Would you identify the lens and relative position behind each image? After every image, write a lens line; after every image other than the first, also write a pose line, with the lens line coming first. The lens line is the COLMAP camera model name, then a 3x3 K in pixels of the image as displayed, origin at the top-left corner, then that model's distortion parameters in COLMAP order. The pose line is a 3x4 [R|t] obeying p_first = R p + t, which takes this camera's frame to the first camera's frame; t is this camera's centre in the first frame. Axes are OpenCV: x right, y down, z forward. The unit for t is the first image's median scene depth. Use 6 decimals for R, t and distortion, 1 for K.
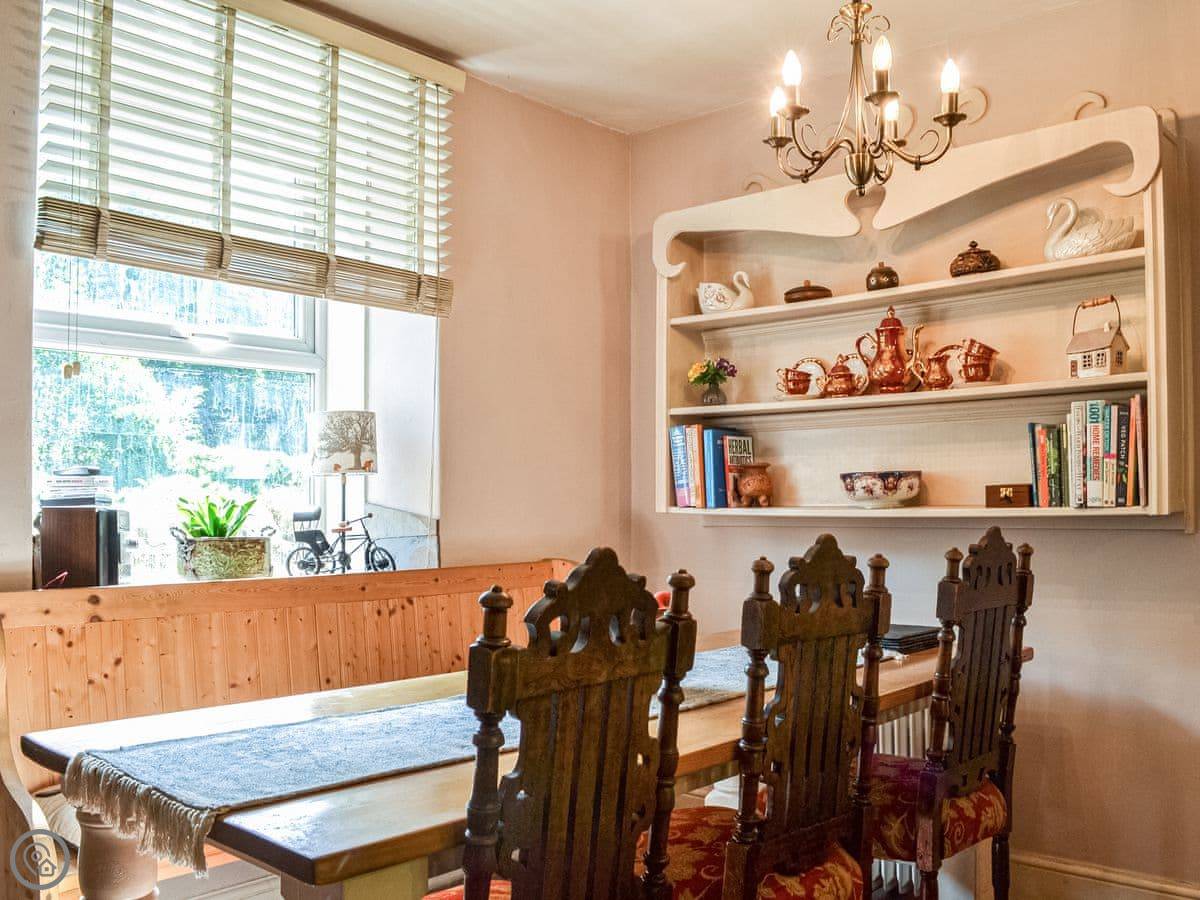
lens RADIAL K [[1090.8, 0, 602.2], [0, 1090.8, 477.8], [0, 0, 1]] dist [-0.076698, -0.000216]
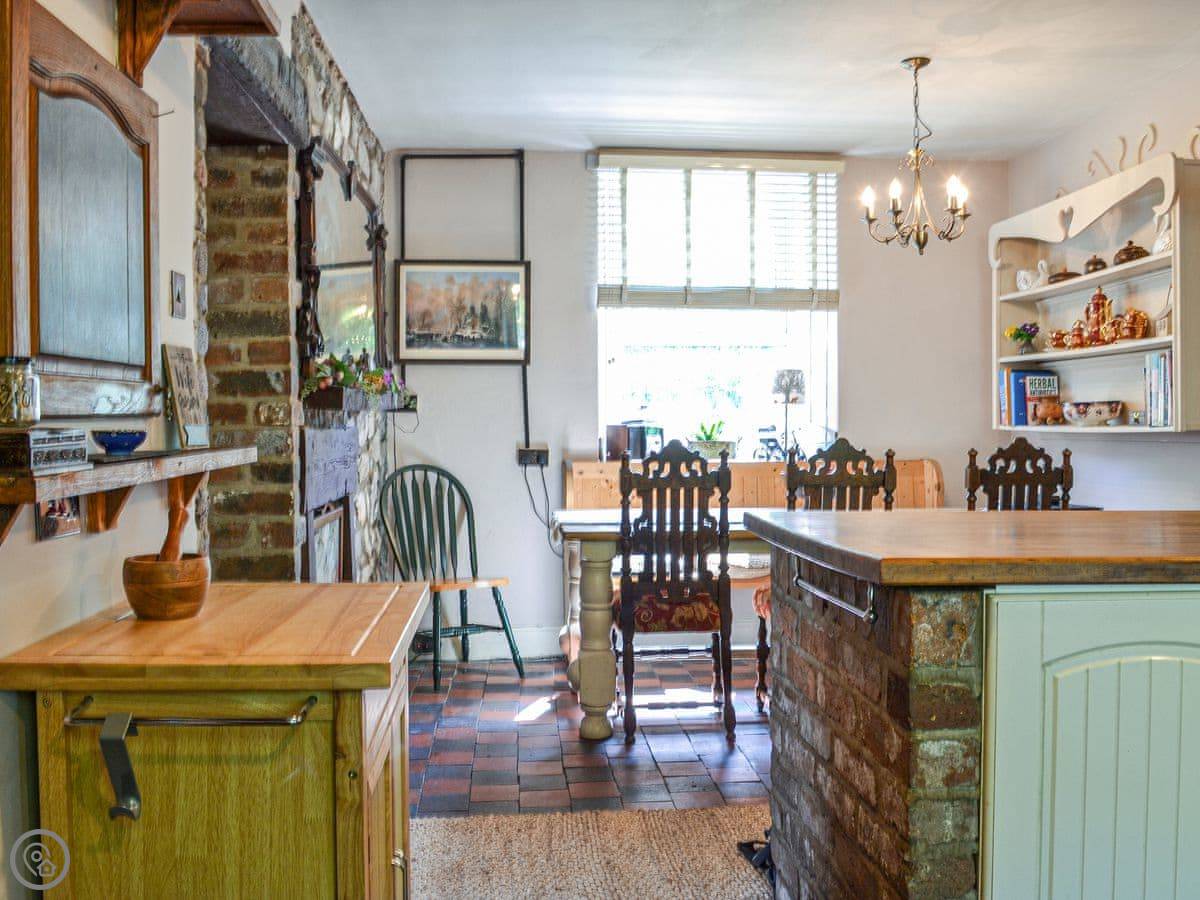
lens RADIAL K [[1118.8, 0, 600.0], [0, 1118.8, 450.0], [0, 0, 1]] dist [-0.091019, 0.007635]
pose [[0.731285, 0.017590, -0.681846, 0.780374], [0.018087, 0.998816, 0.045165, -0.018691], [0.681833, -0.045361, 0.730100, -0.522598]]
